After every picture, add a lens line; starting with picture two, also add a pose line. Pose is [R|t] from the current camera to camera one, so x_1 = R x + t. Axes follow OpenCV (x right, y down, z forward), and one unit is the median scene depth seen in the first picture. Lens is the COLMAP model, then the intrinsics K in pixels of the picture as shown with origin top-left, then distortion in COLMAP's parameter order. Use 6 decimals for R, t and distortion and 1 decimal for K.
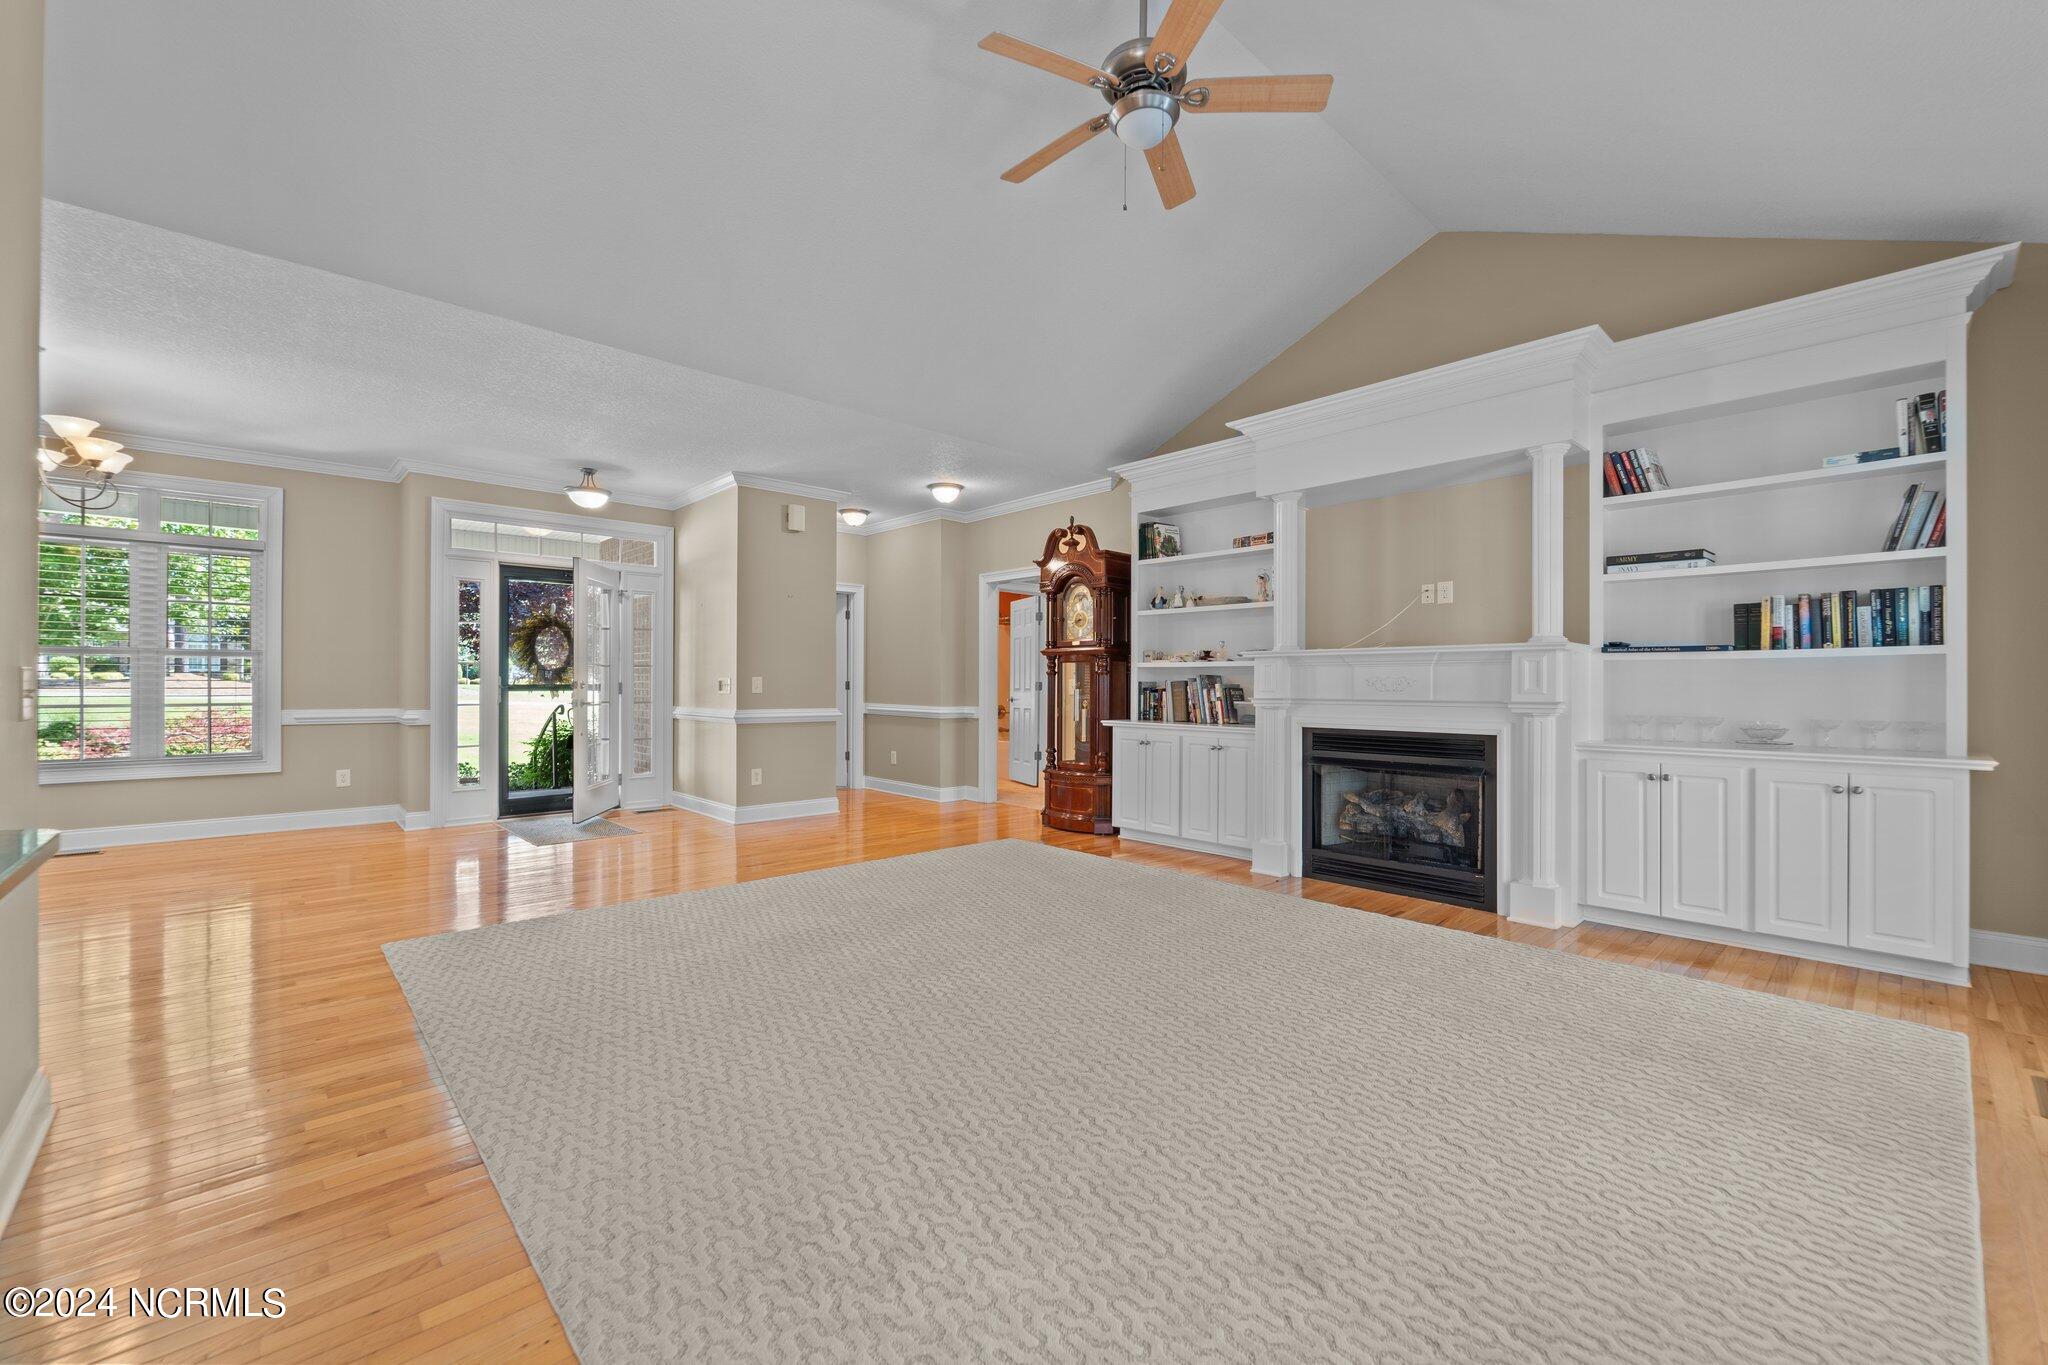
lens RADIAL K [[829.5, 0, 1020.6], [0, 829.5, 686.9], [0, 0, 1]] dist [-0.000647, 0.000233]
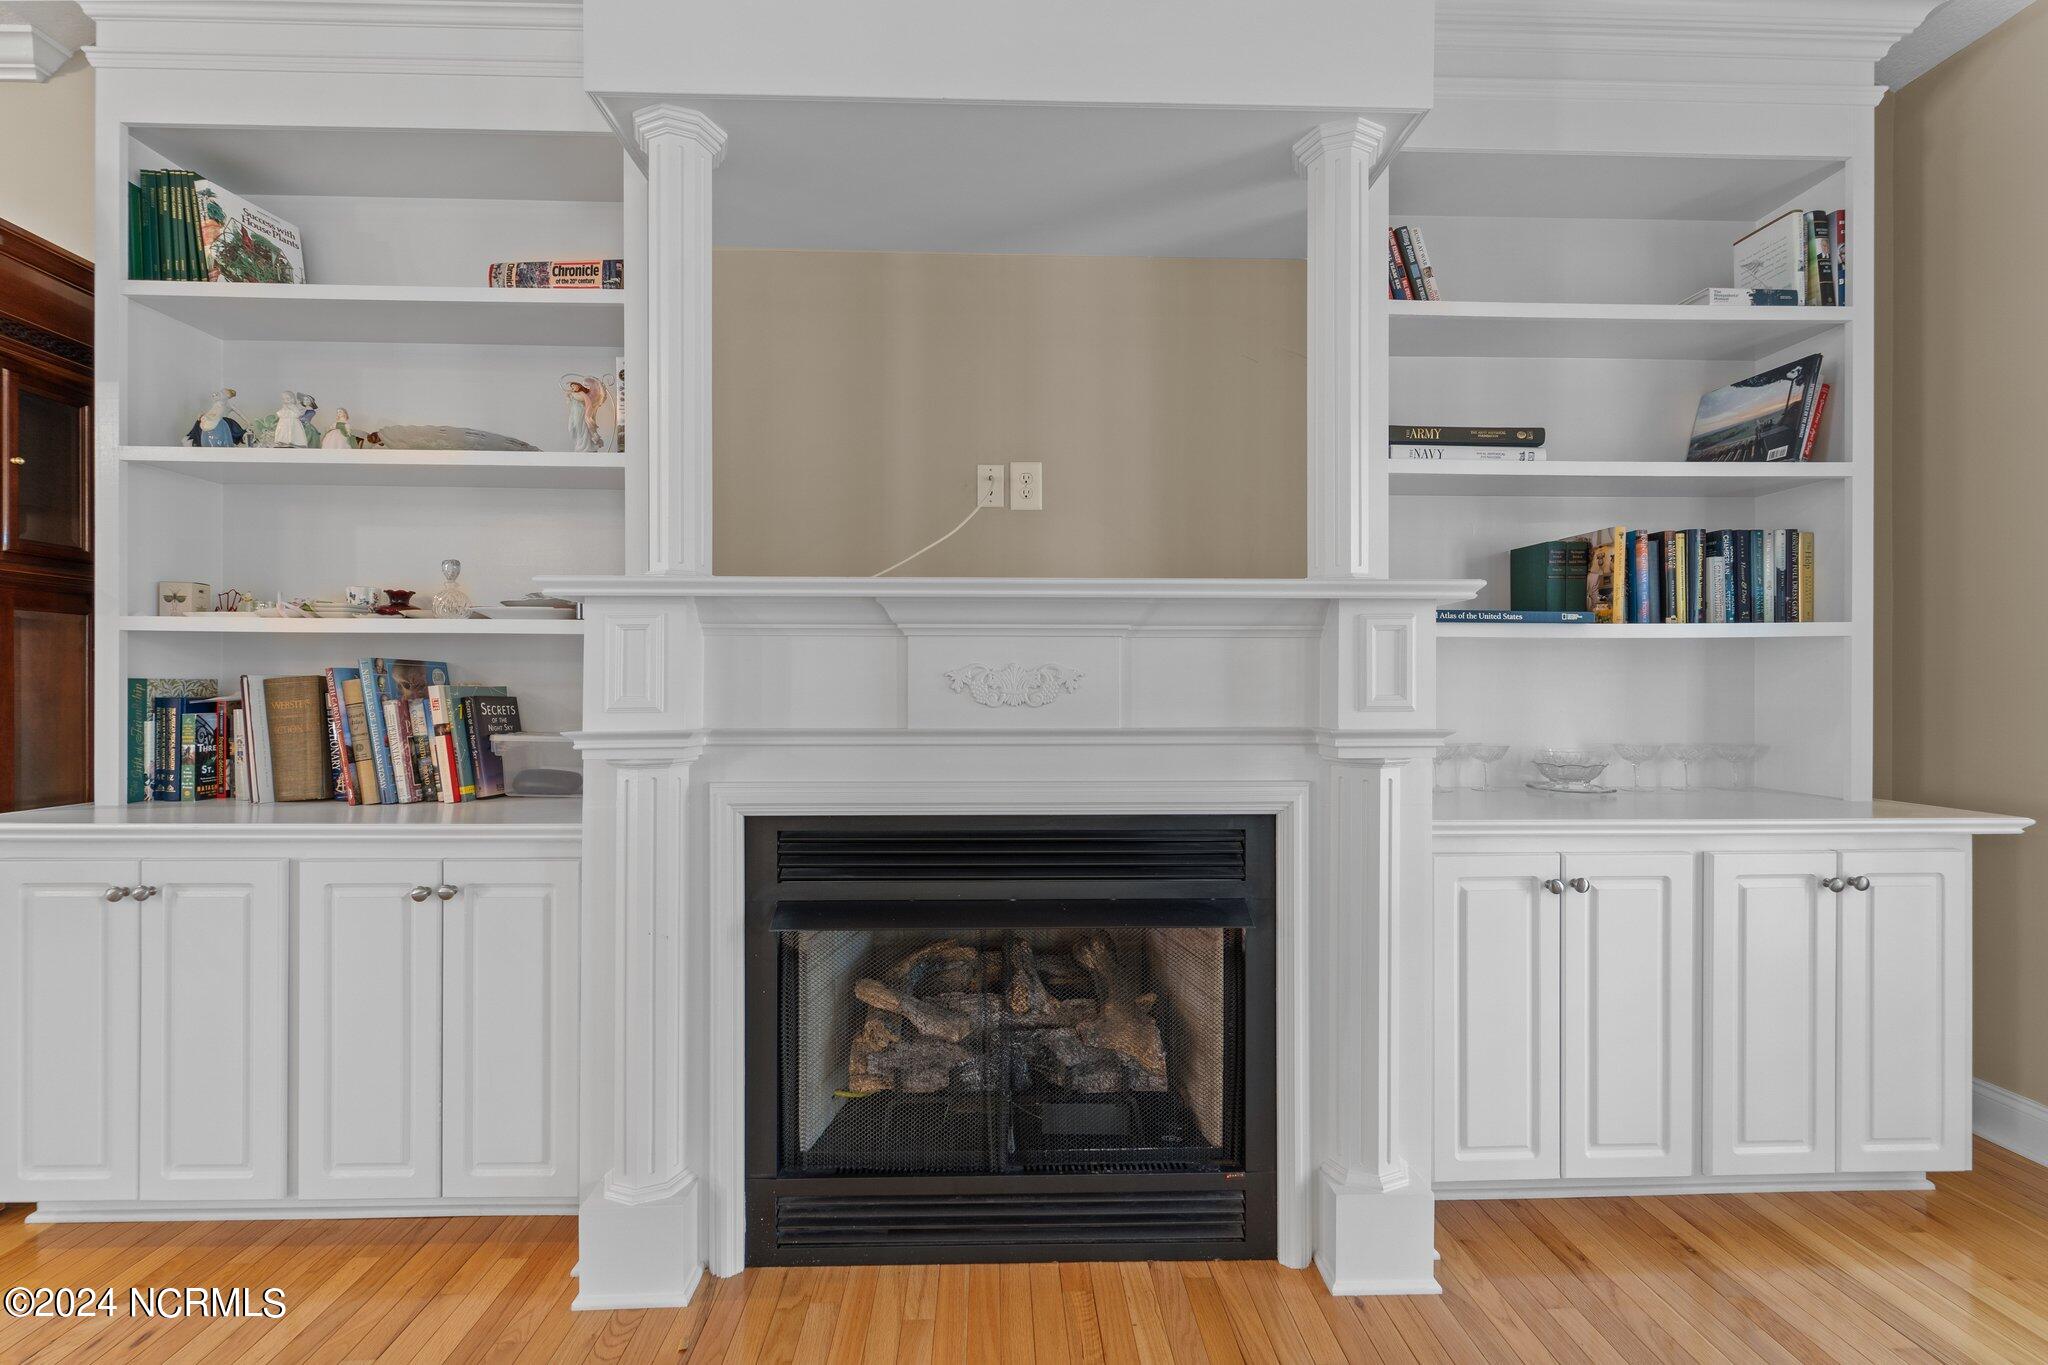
lens RADIAL K [[829.5, 0, 1020.6], [0, 829.5, 686.9], [0, 0, 1]] dist [-0.000647, 0.000233]
pose [[0.657149, -0.002482, 0.753756, 0.150382], [0.003030, 0.999995, 0.000652, -0.002794], [-0.753754, 0.001855, 0.657154, 0.646587]]
